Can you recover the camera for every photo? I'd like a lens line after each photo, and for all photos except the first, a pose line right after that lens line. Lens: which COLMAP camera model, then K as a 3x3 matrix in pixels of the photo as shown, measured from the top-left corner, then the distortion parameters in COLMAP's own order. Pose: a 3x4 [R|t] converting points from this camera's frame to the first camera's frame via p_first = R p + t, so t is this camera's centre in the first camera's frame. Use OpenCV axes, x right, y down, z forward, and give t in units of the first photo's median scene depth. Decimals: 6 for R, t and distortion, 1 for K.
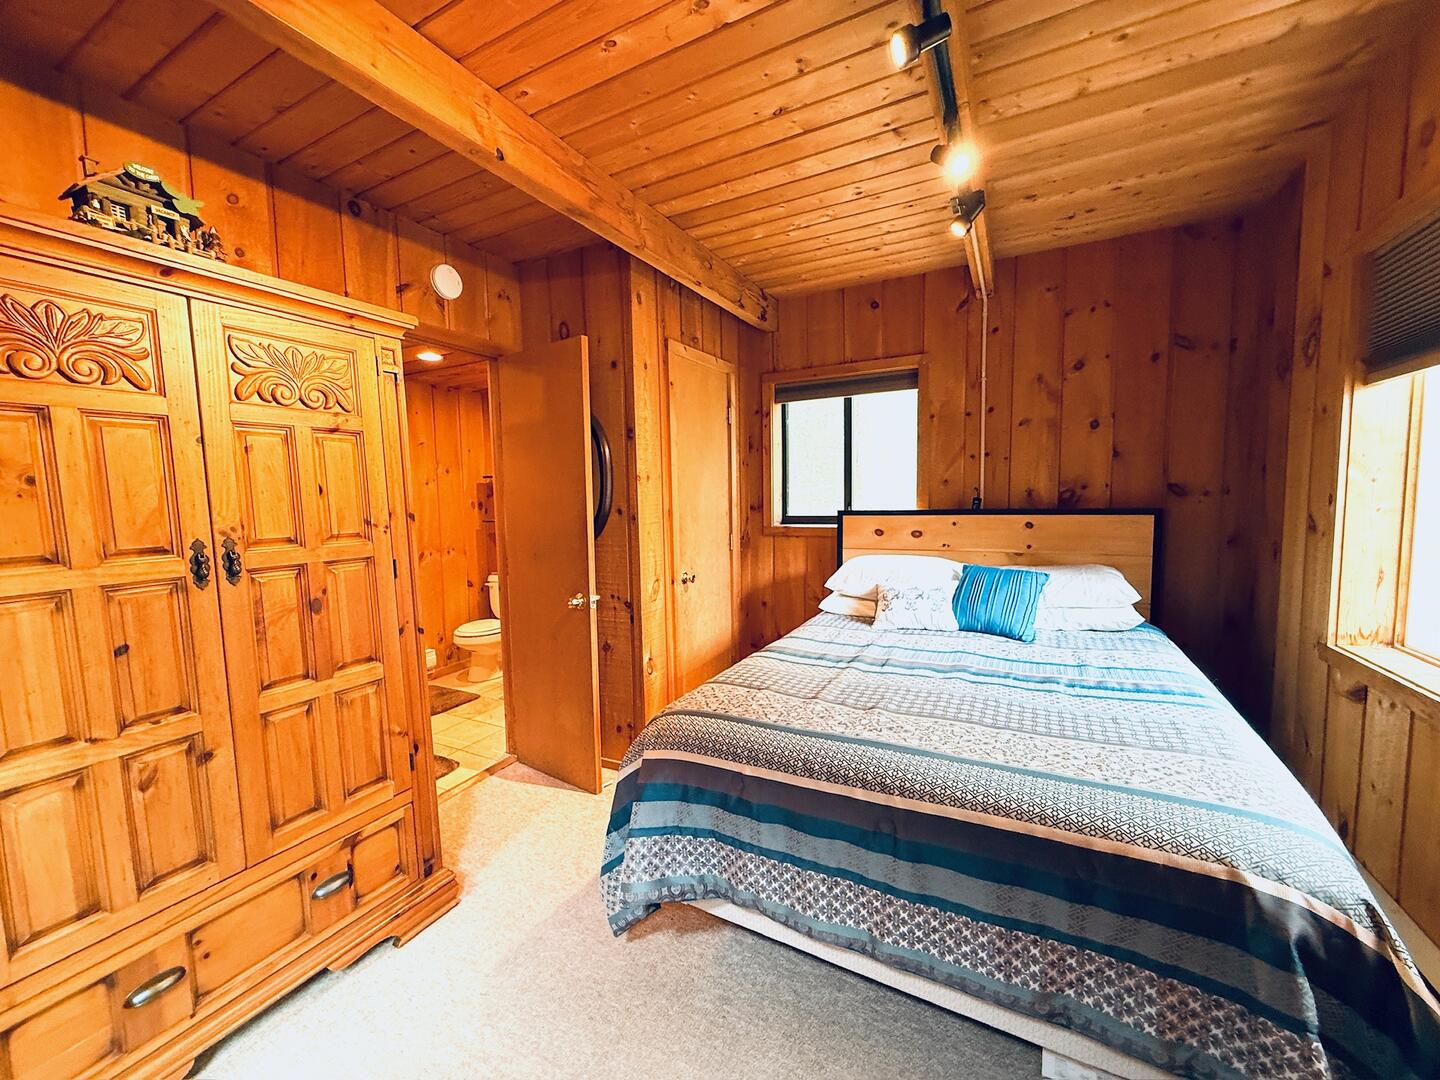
lens RADIAL K [[575.4, 0, 713.9], [0, 575.4, 543.5], [0, 0, 1]] dist [-0.002777, 0.000419]
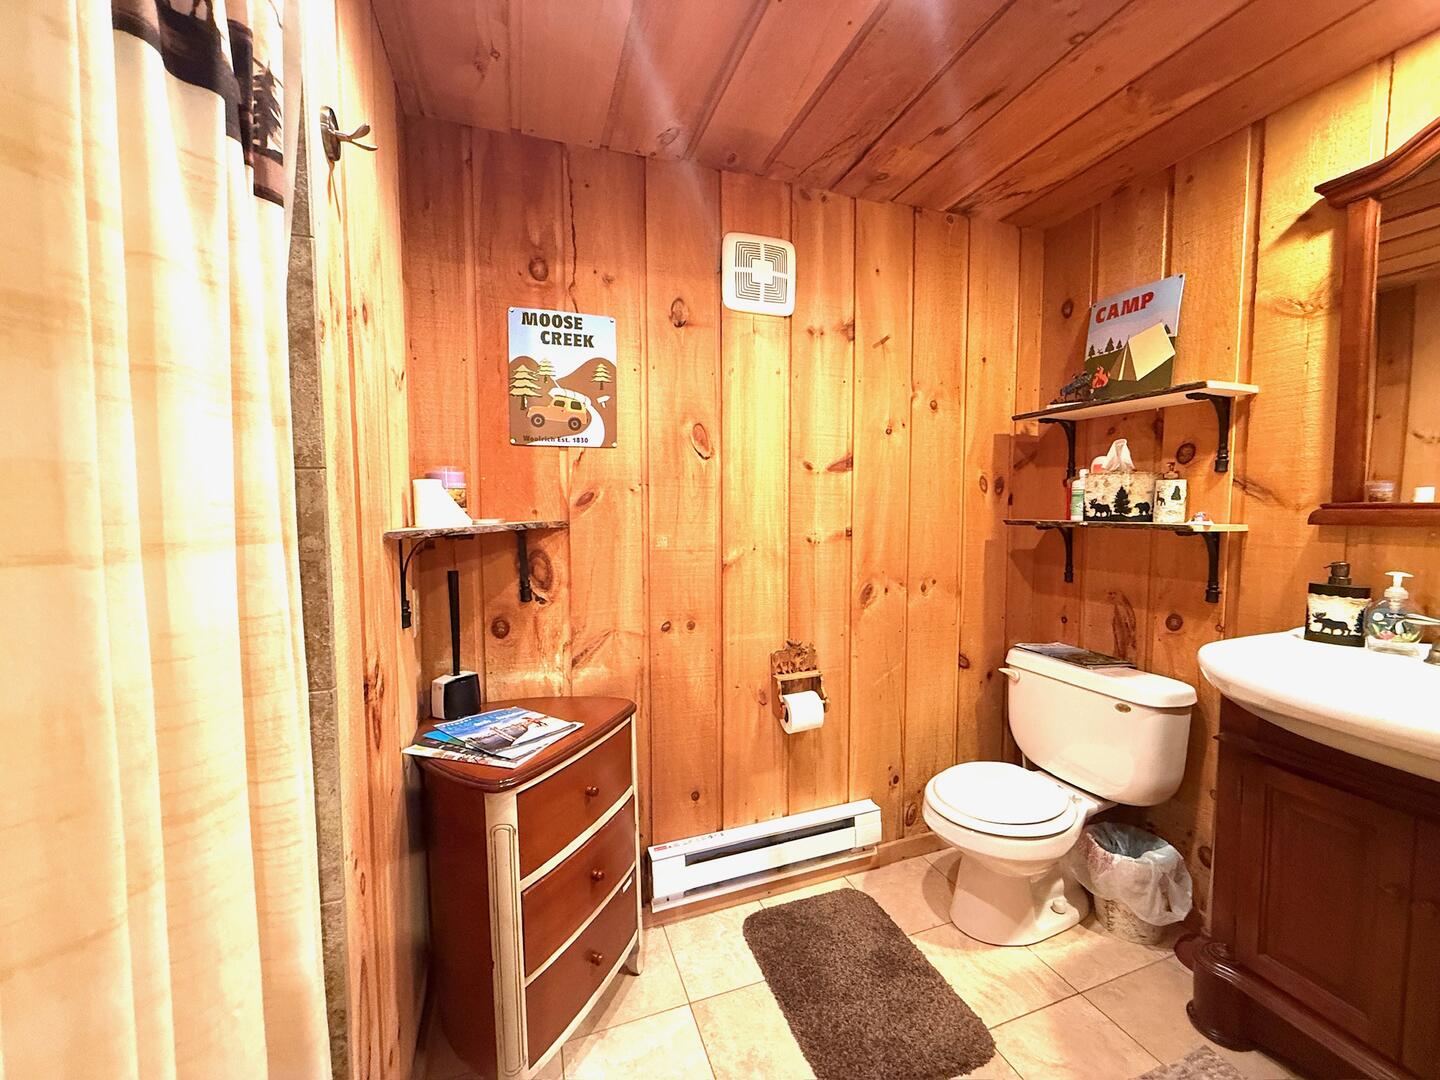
lens RADIAL K [[575.4, 0, 718.7], [0, 575.4, 538.1], [0, 0, 1]] dist [-0.002777, 0.000419]
pose [[0.738017, 0.052741, -0.672717, -0.282143], [-0.063904, 0.997923, 0.008130, -0.016975], [0.671749, 0.036989, 0.739855, 0.564959]]
